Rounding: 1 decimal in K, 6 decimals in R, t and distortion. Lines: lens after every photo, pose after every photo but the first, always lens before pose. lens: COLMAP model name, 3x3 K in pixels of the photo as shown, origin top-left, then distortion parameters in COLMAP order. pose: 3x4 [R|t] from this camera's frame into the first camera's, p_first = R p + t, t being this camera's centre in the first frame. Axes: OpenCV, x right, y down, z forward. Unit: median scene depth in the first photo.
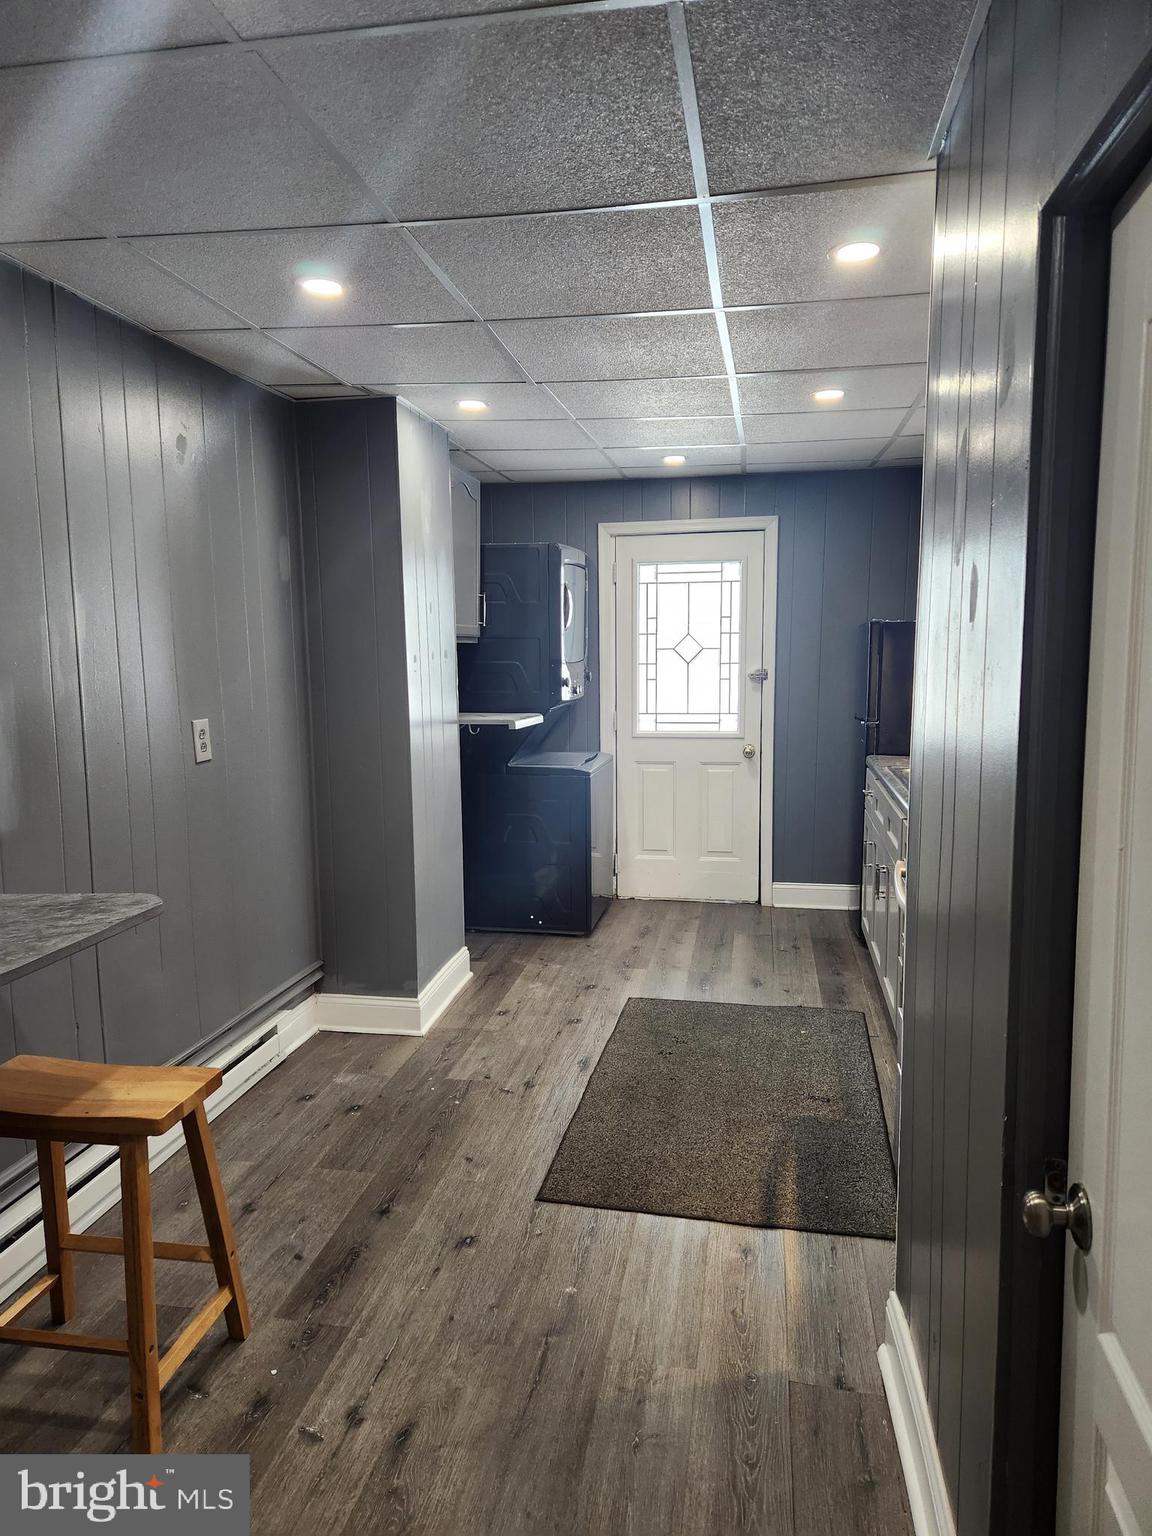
lens RADIAL K [[1016.9, 0, 575.8], [0, 1016.9, 773.9], [0, 0, 1]] dist [0.091762, -0.105493]
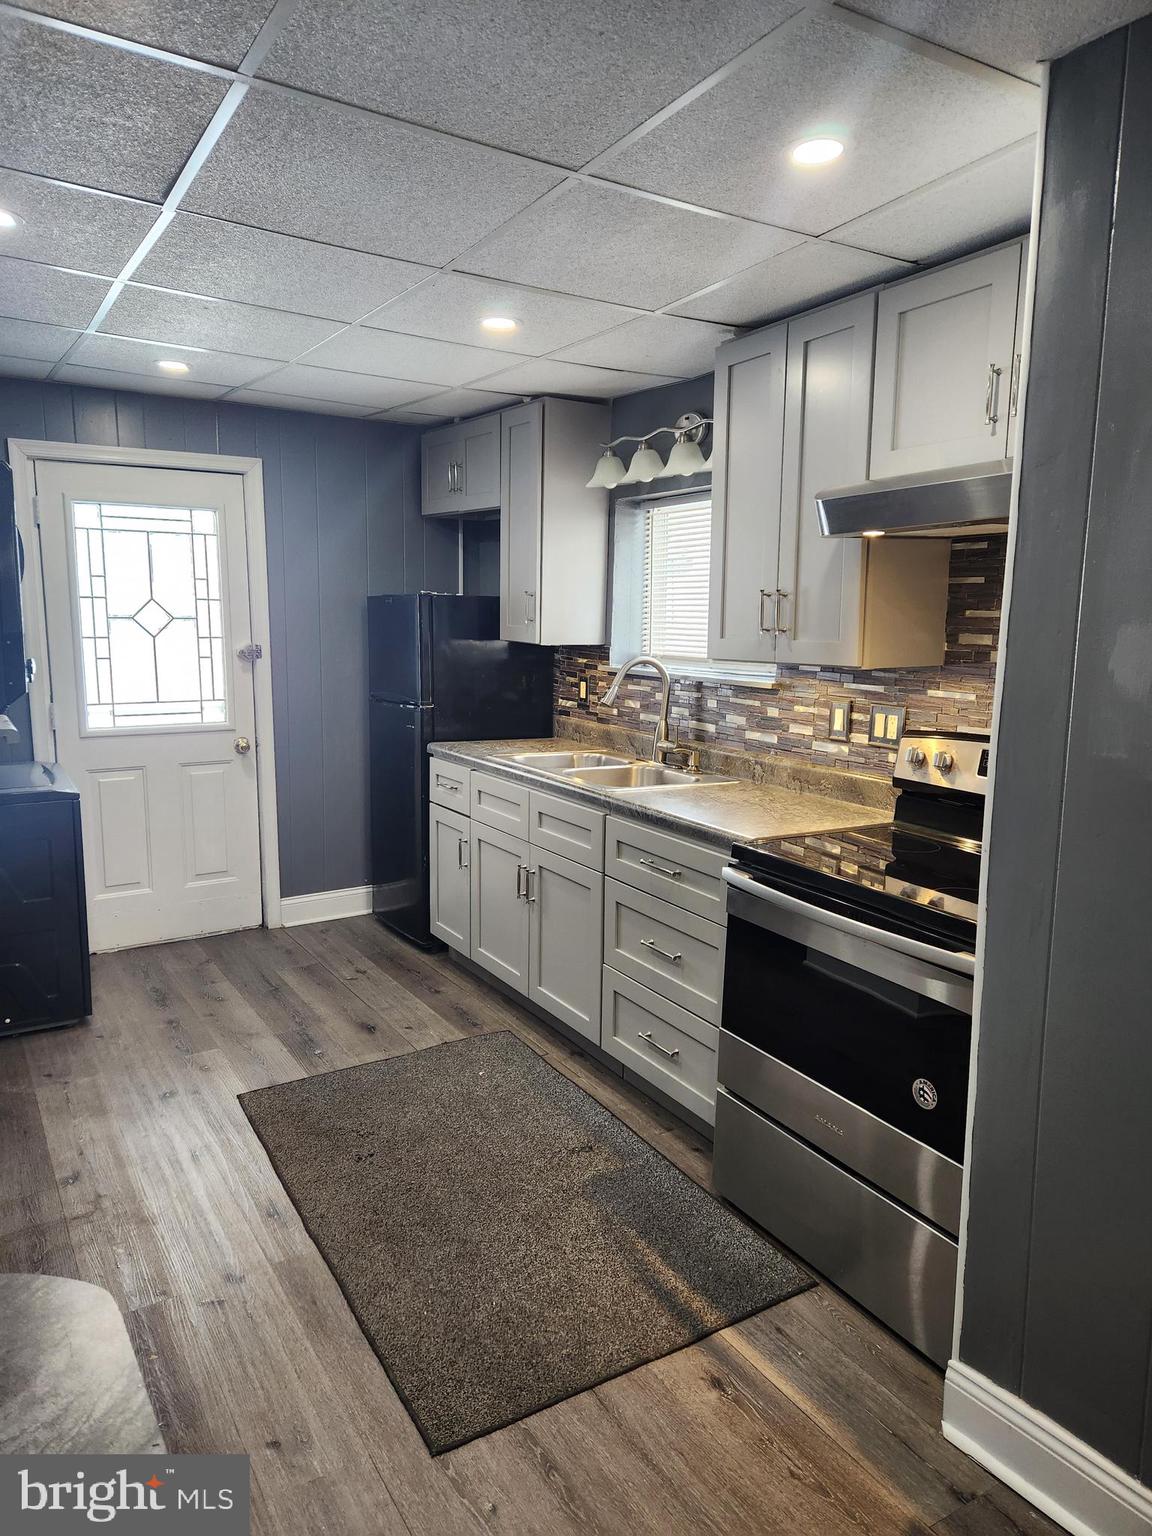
lens RADIAL K [[1018.8, 0, 576.2], [0, 1018.8, 761.6], [0, 0, 1]] dist [0.094432, -0.105328]
pose [[0.736326, -0.084403, 0.671343, -0.208761], [0.070390, 0.996361, 0.048061, -0.033378], [-0.672956, 0.011867, 0.739587, 0.234039]]
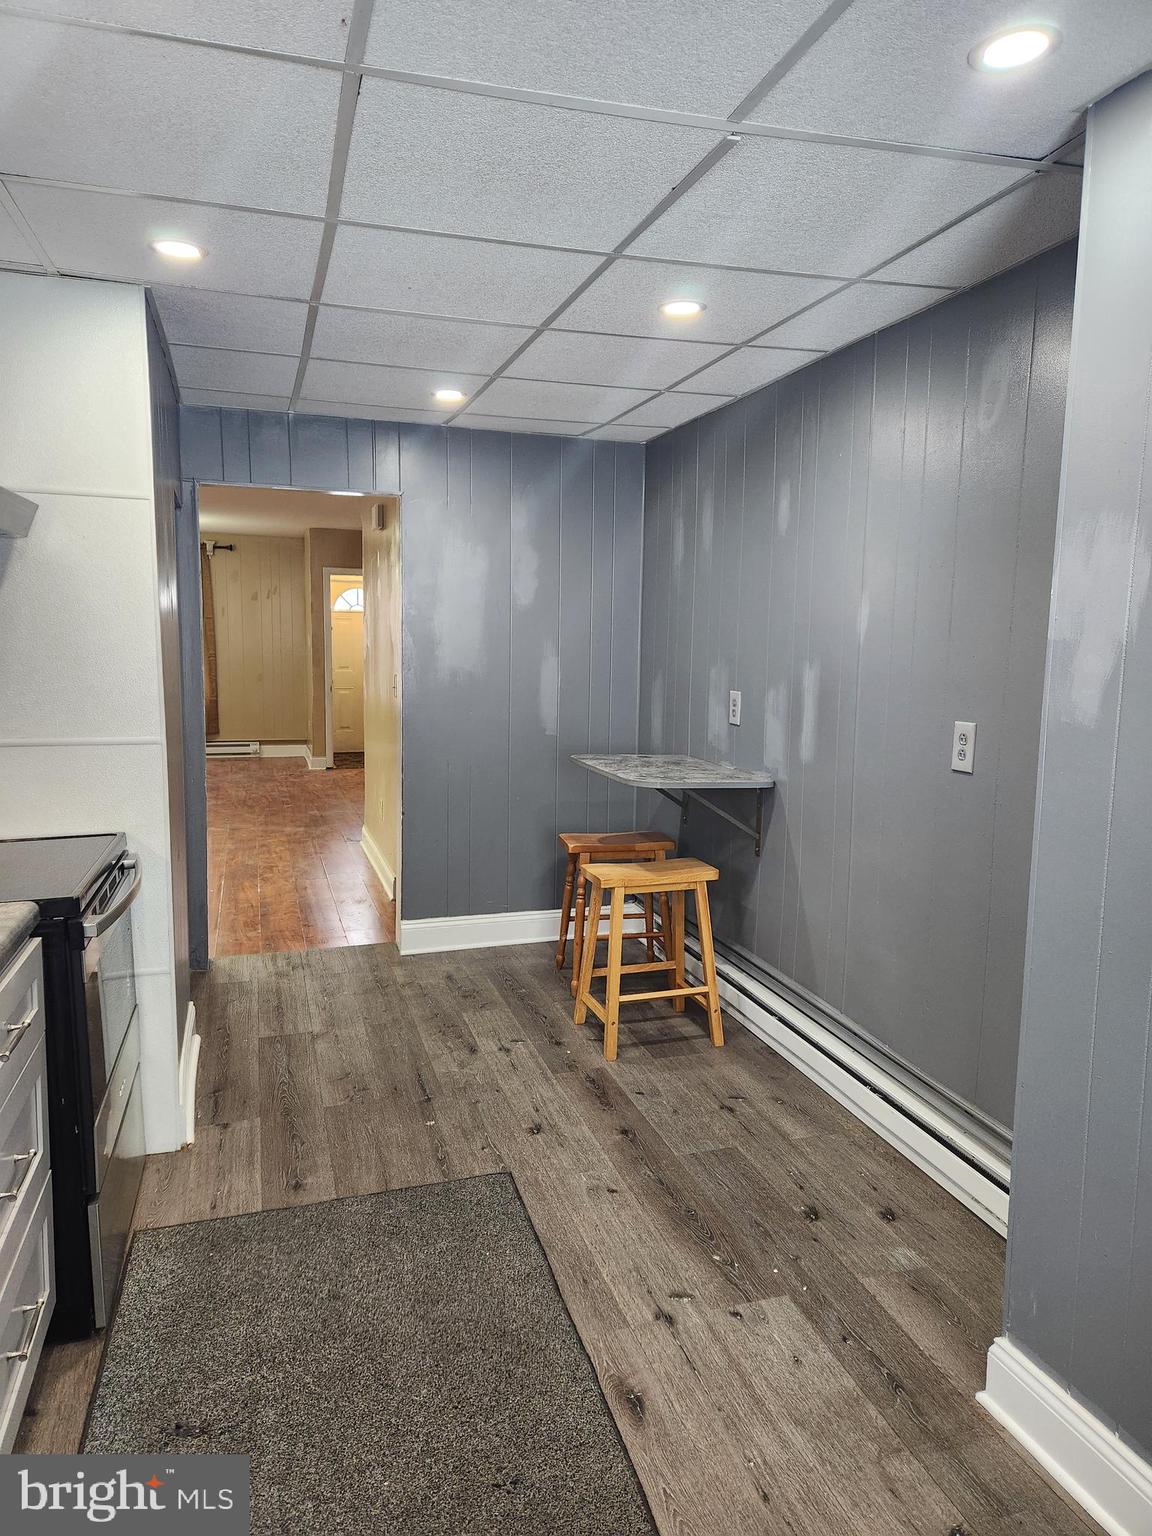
lens RADIAL K [[1018.8, 0, 576.2], [0, 1018.8, 761.6], [0, 0, 1]] dist [0.094432, -0.105328]
pose [[-0.884873, 0.057705, -0.462245, 0.192125], [-0.061355, 0.969216, 0.238444, -0.125950], [0.461775, 0.239354, -0.854093, 0.980168]]
